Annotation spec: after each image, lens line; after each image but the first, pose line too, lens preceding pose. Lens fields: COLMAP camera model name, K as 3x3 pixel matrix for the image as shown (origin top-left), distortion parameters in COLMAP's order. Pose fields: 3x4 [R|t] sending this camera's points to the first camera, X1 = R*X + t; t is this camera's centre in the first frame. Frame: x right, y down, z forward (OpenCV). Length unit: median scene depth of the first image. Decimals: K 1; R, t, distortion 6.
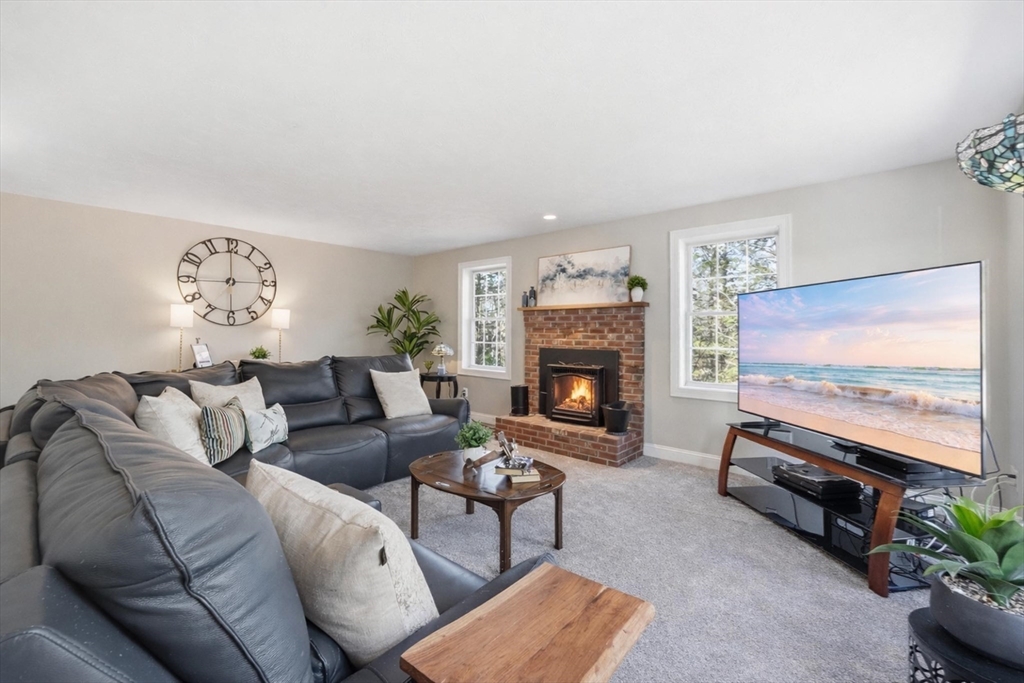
lens RADIAL K [[443.6, 0, 519.2], [0, 443.6, 337.9], [0, 0, 1]] dist [-0.011725, 0.002458]
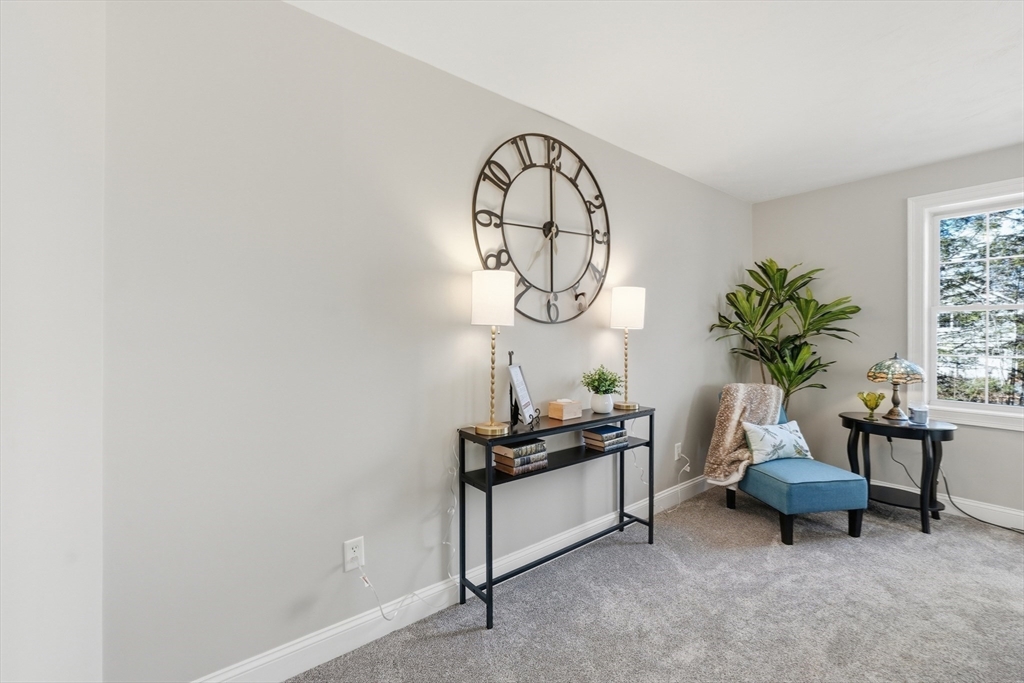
lens RADIAL K [[443.6, 0, 518.3], [0, 443.6, 337.0], [0, 0, 1]] dist [-0.011725, 0.002458]
pose [[0.984668, -0.008489, -0.174234, -1.742197], [0.006445, 0.999904, -0.012298, -0.023972], [0.174321, 0.010987, 0.984627, 1.526587]]
